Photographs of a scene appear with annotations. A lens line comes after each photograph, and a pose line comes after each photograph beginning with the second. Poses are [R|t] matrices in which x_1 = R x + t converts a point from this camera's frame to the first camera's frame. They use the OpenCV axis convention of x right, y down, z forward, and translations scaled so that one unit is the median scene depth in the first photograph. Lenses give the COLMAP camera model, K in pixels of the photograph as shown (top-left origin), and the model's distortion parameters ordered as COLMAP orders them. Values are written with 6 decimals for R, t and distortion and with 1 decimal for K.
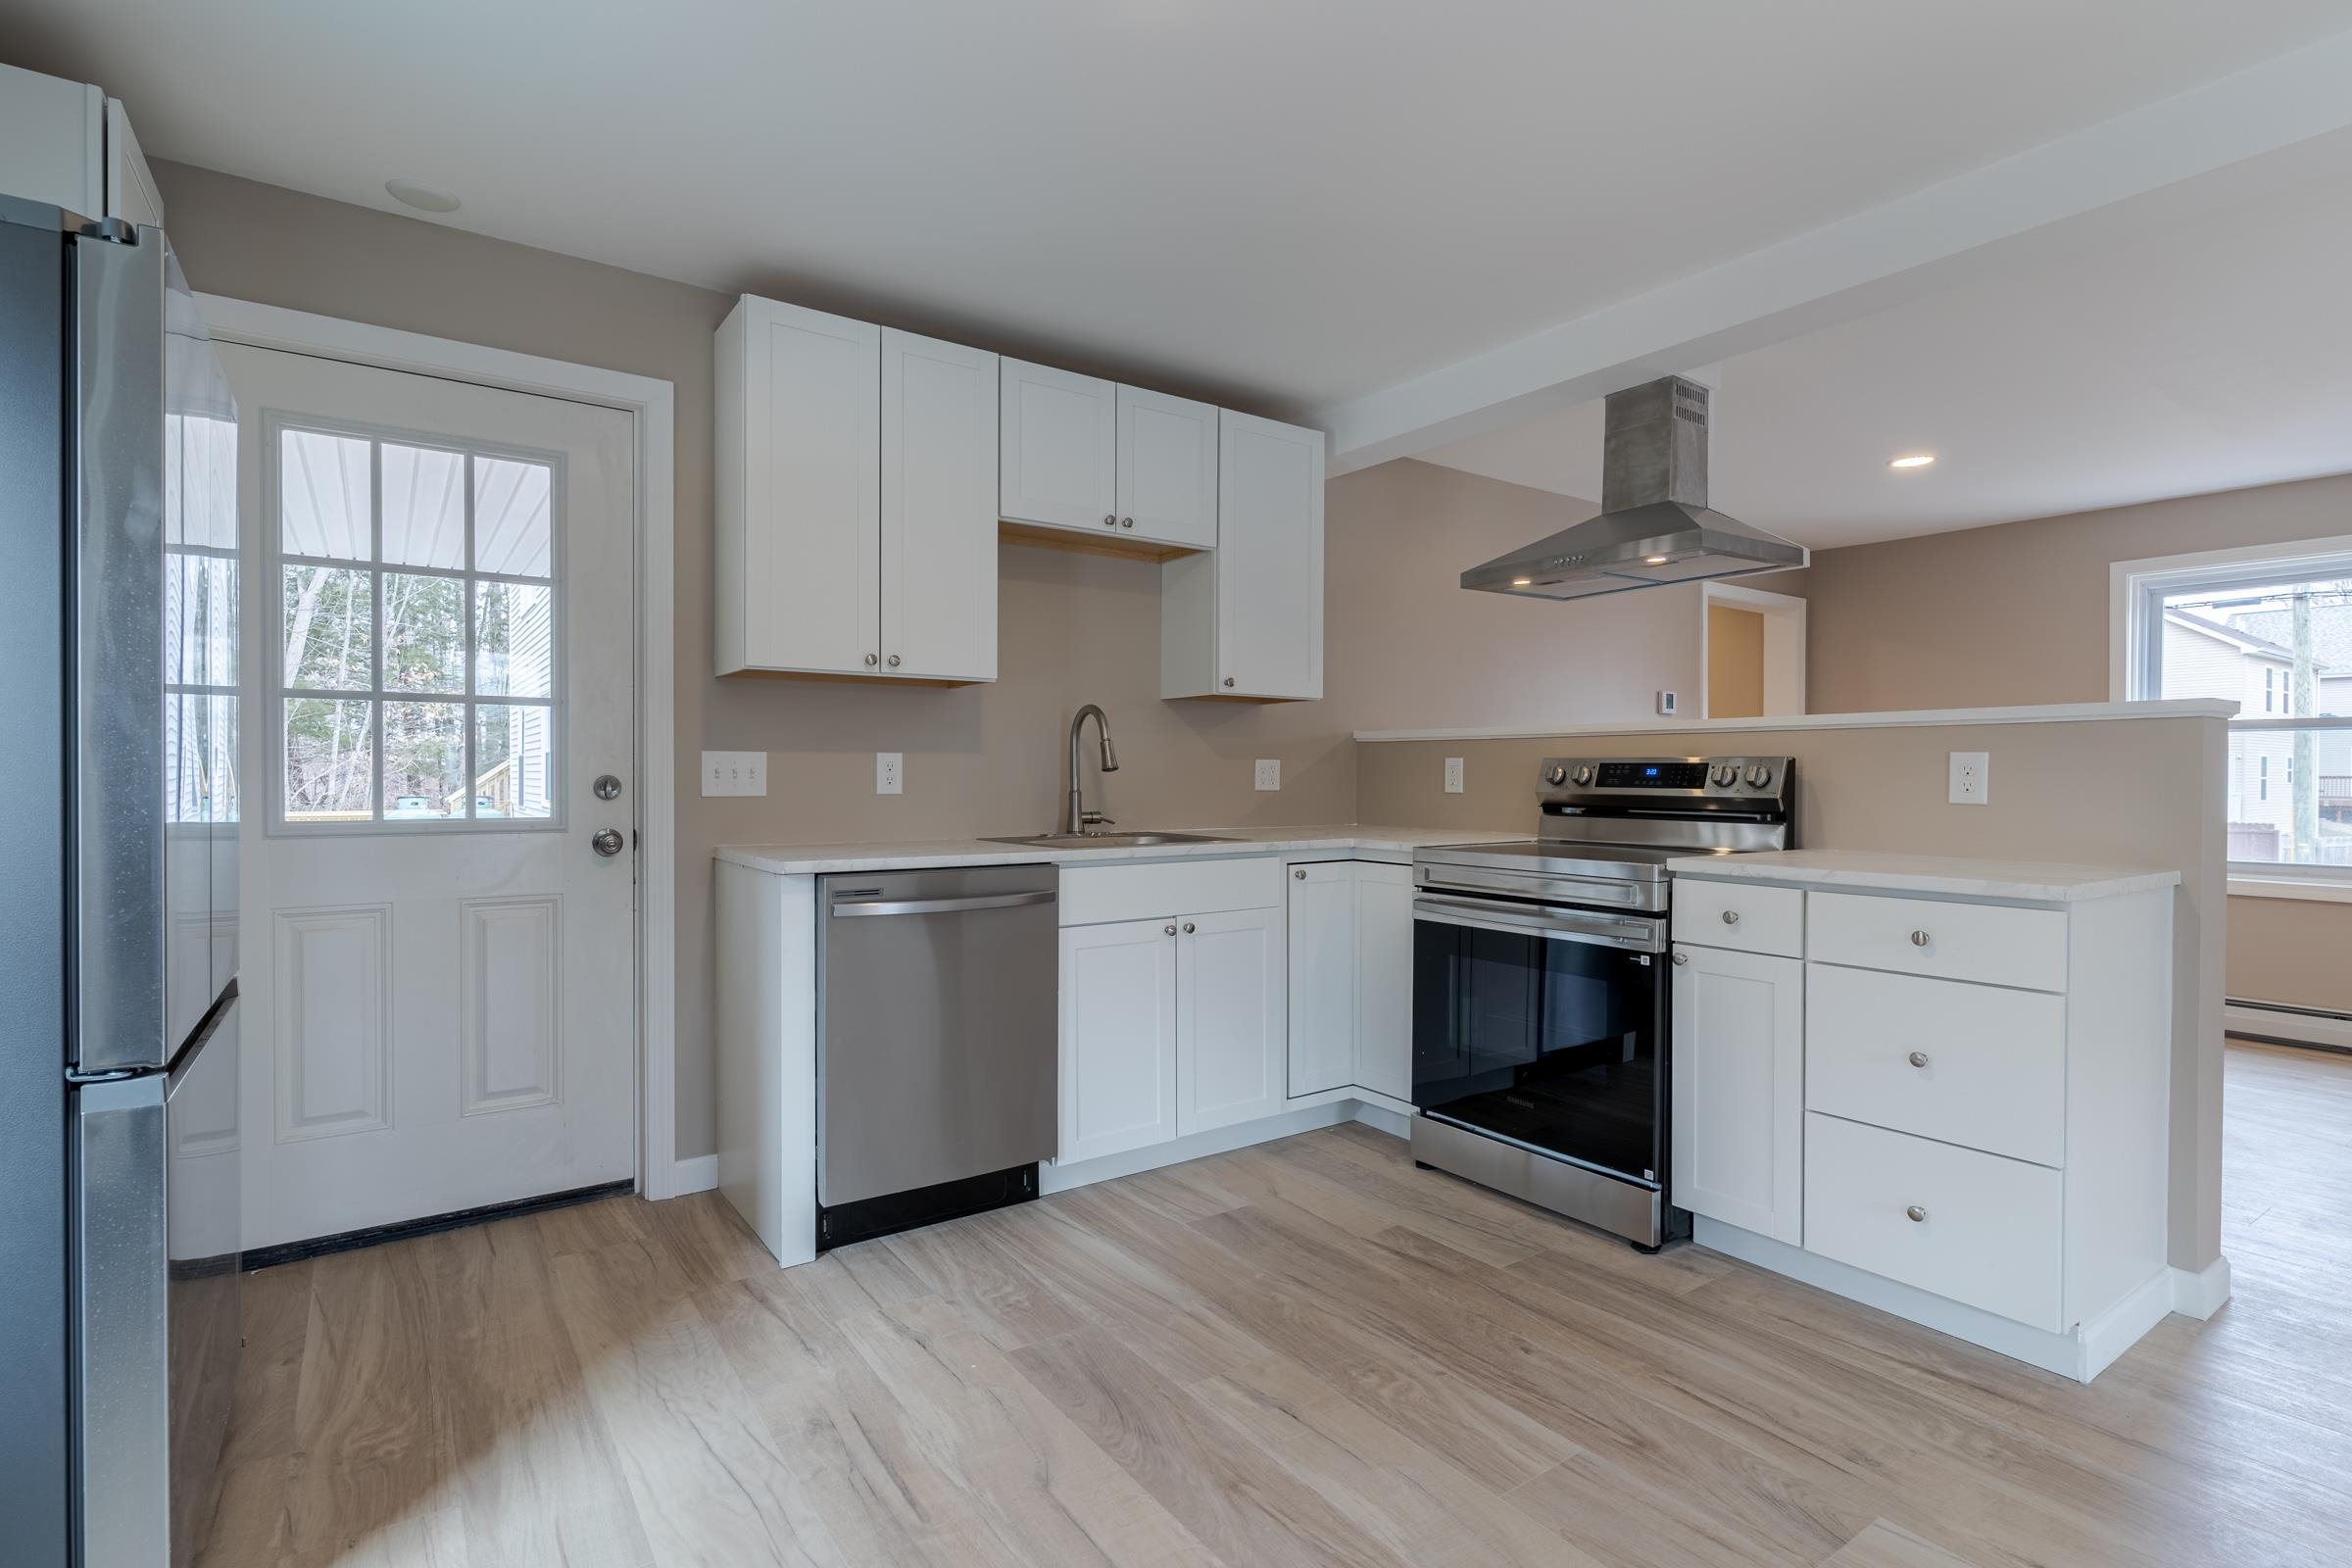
lens RADIAL K [[1118.7, 0, 1171.8], [0, 1118.7, 788.0], [0, 0, 1]] dist [0.000668, -0.001297]
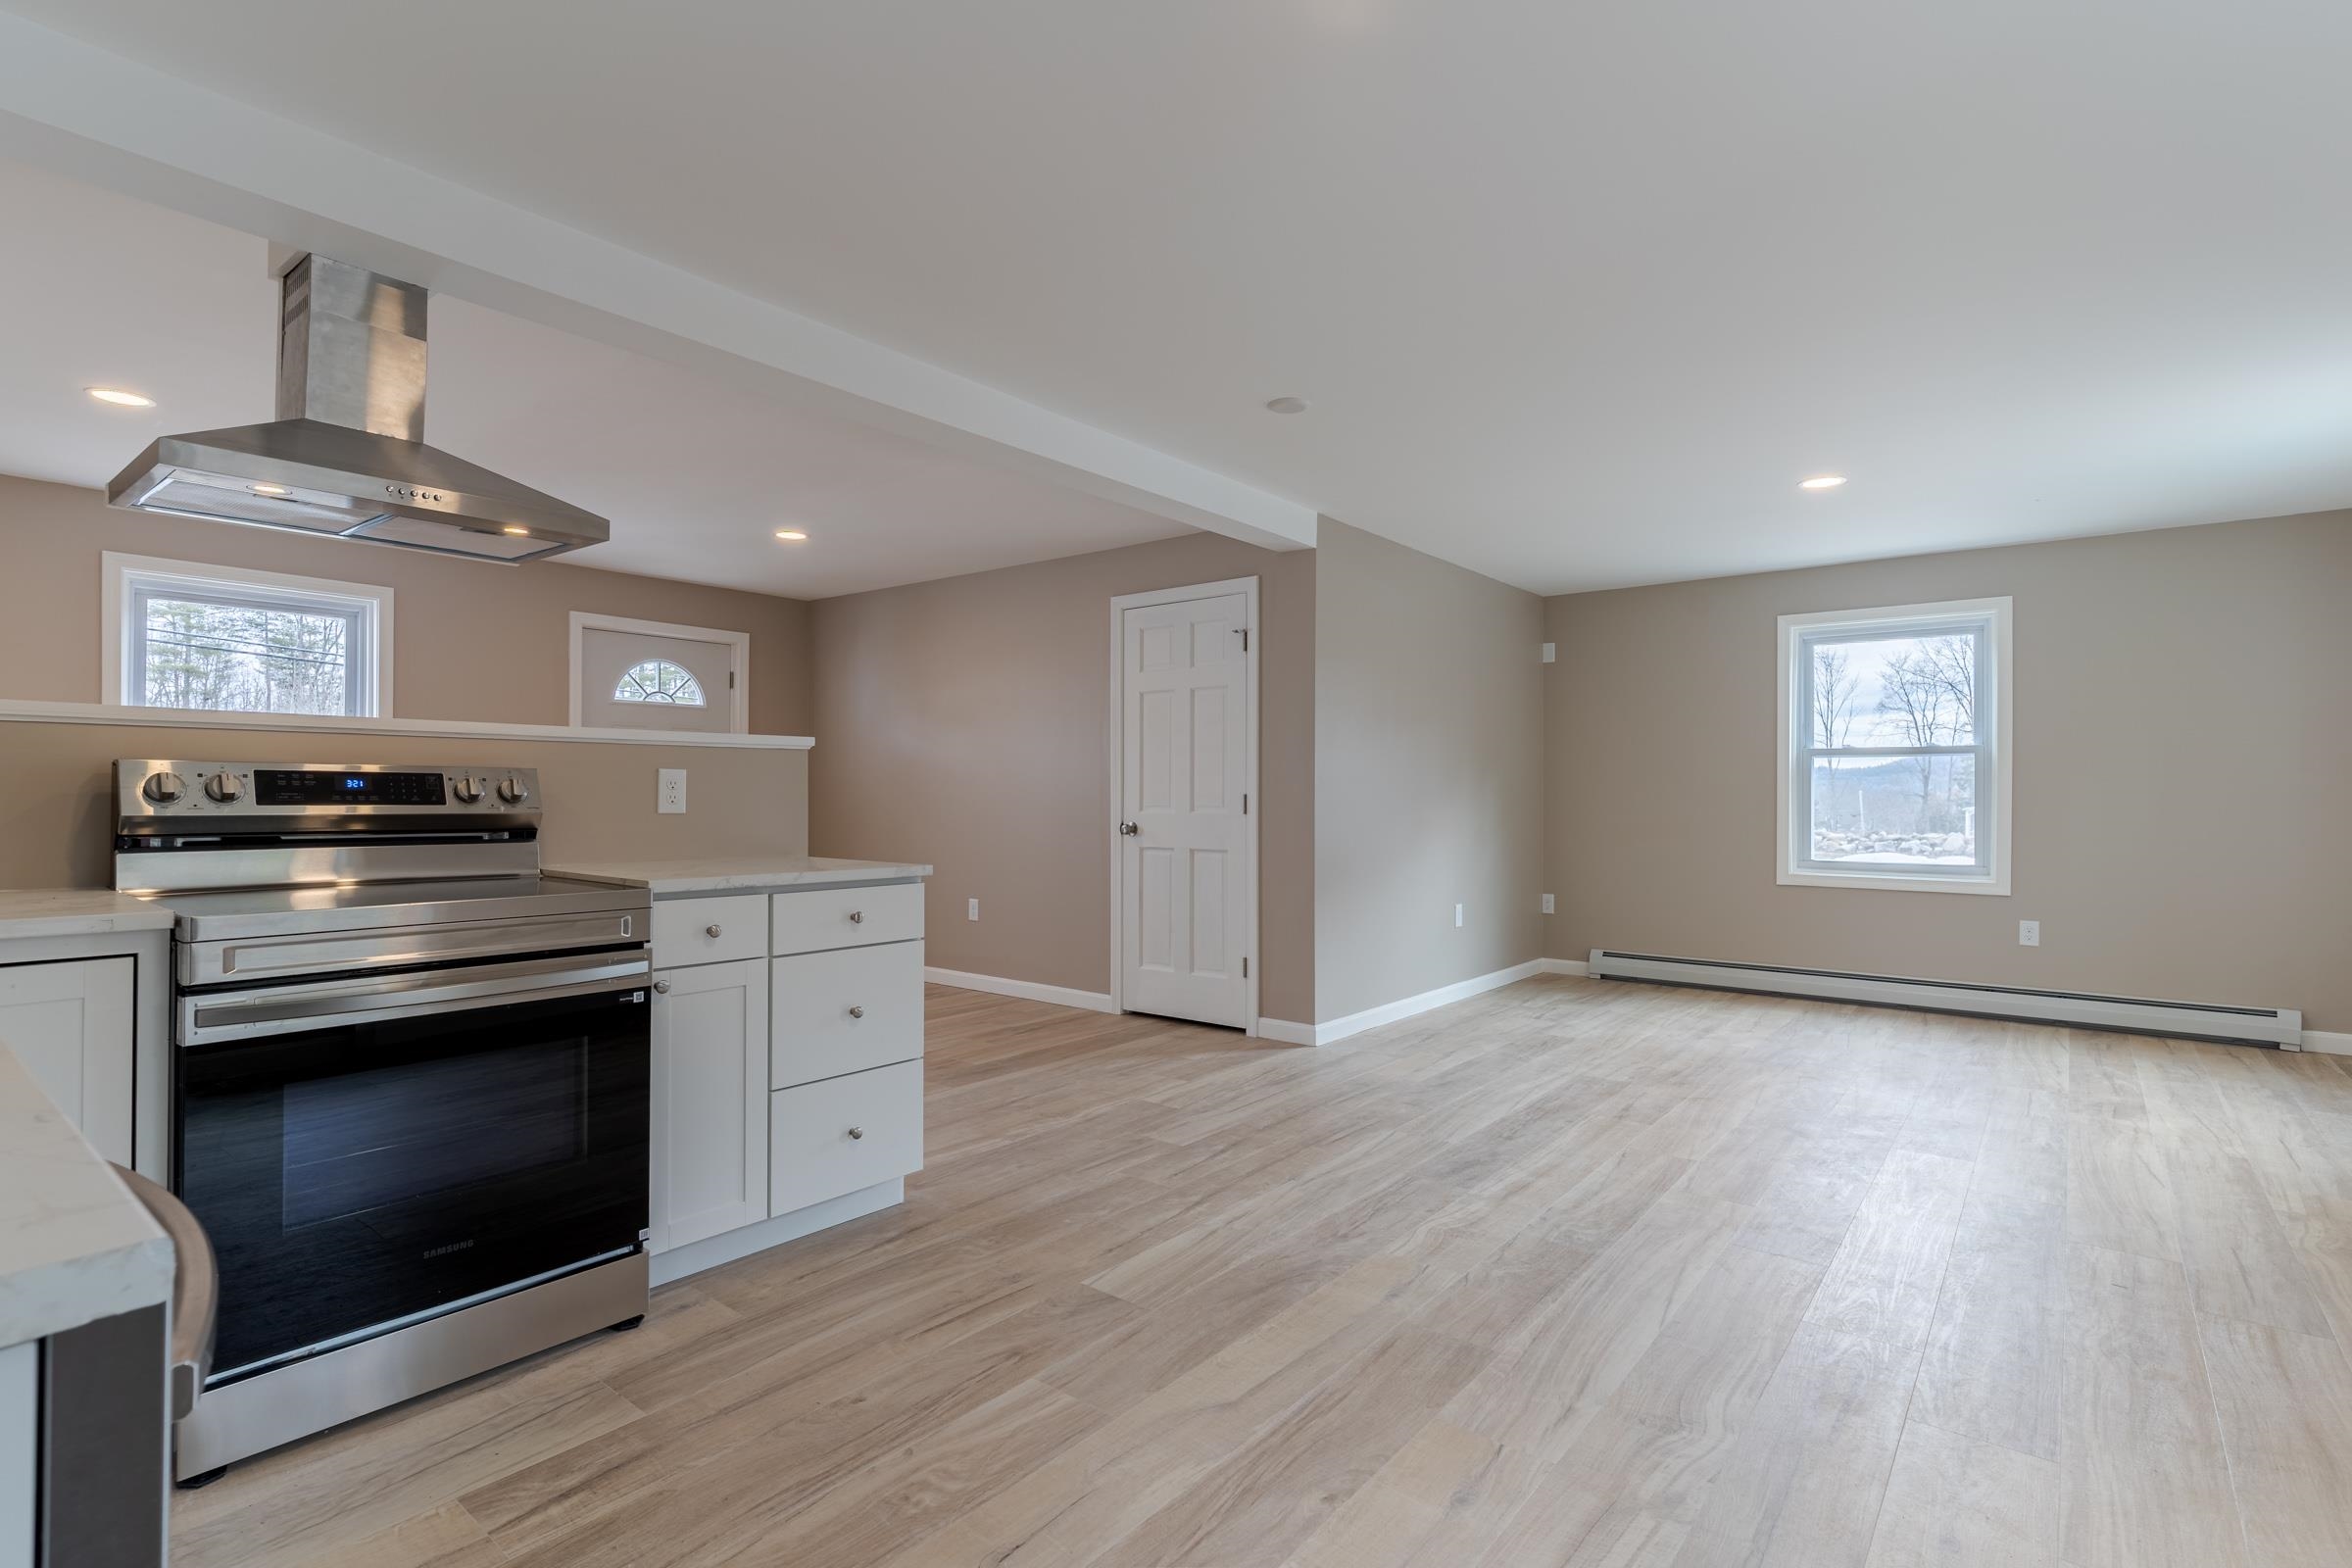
lens RADIAL K [[1118.7, 0, 1175.6], [0, 1118.7, 787.9], [0, 0, 1]] dist [0.000668, -0.001297]
pose [[-0.273738, -0.000274, 0.961804, -0.500220], [0.005863, 0.999981, 0.001954, -0.010767], [-0.961787, 0.006174, -0.273731, 0.751677]]
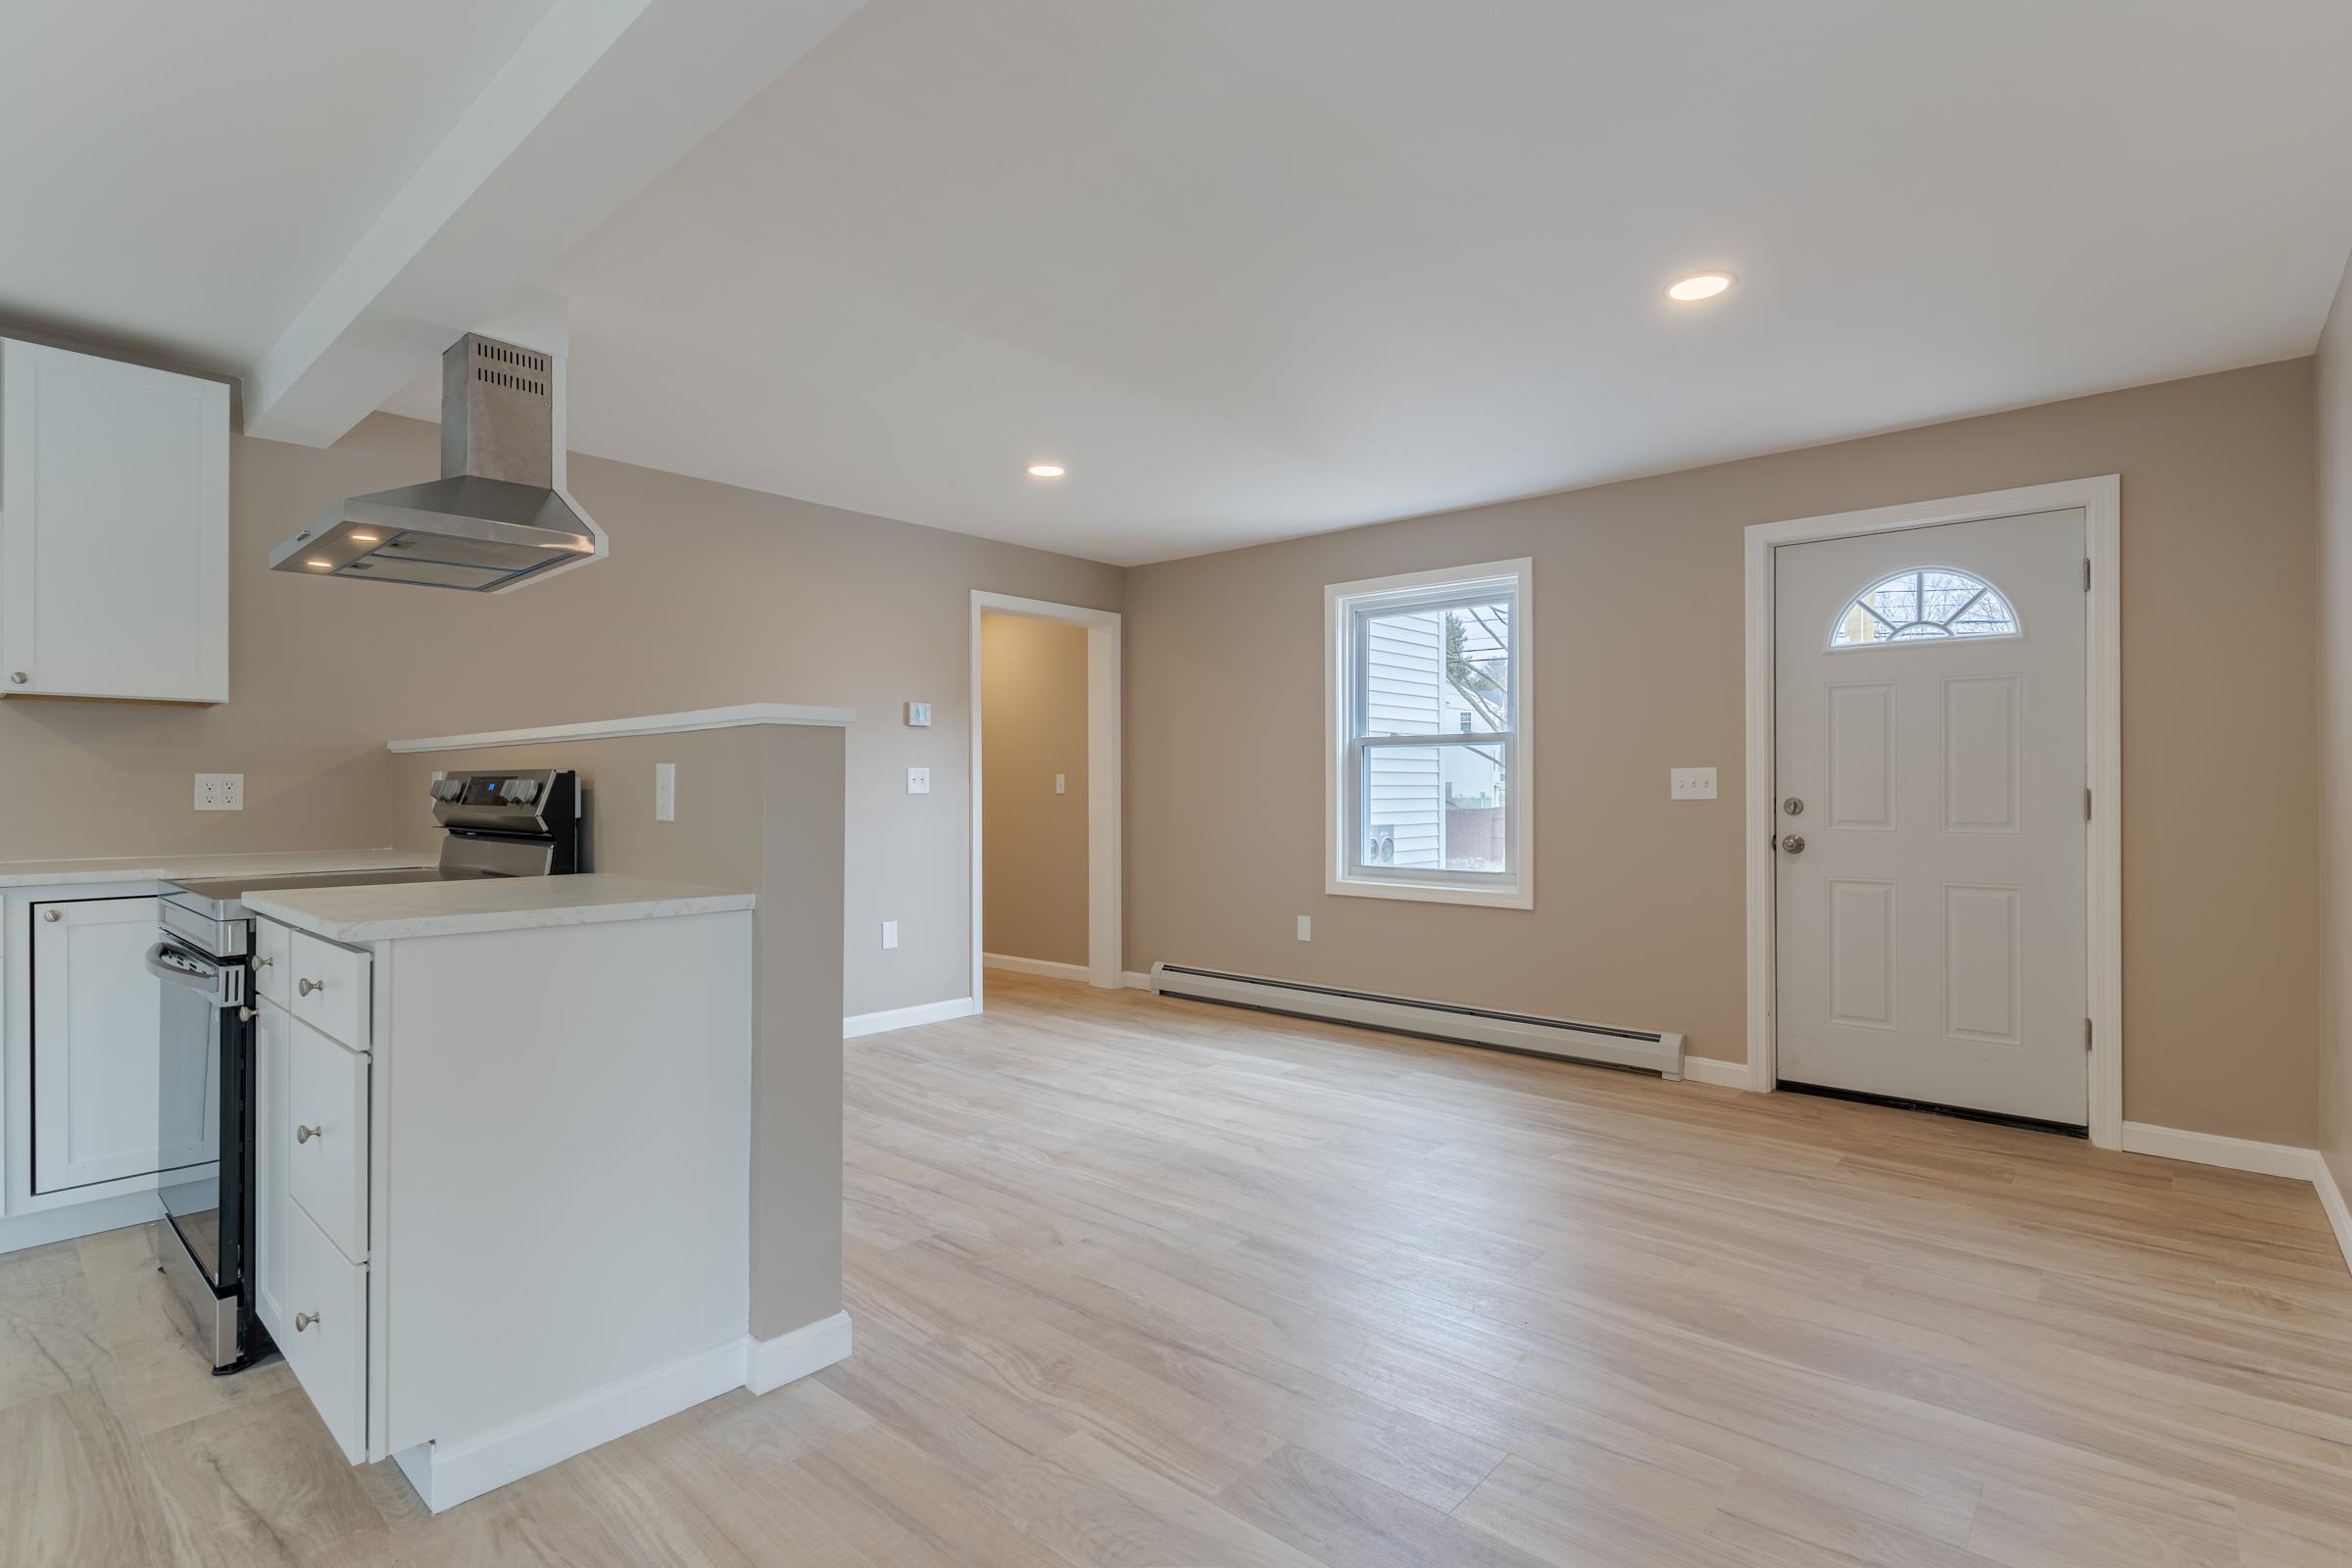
lens RADIAL K [[1118.7, 0, 1176.0], [0, 1118.7, 783.9], [0, 0, 1]] dist [0.000668, -0.001297]
pose [[0.973427, -0.003025, 0.228977, 0.833043], [0.007028, 0.999836, -0.016671, 0.001658], [-0.228889, 0.017837, 0.973289, 0.031840]]
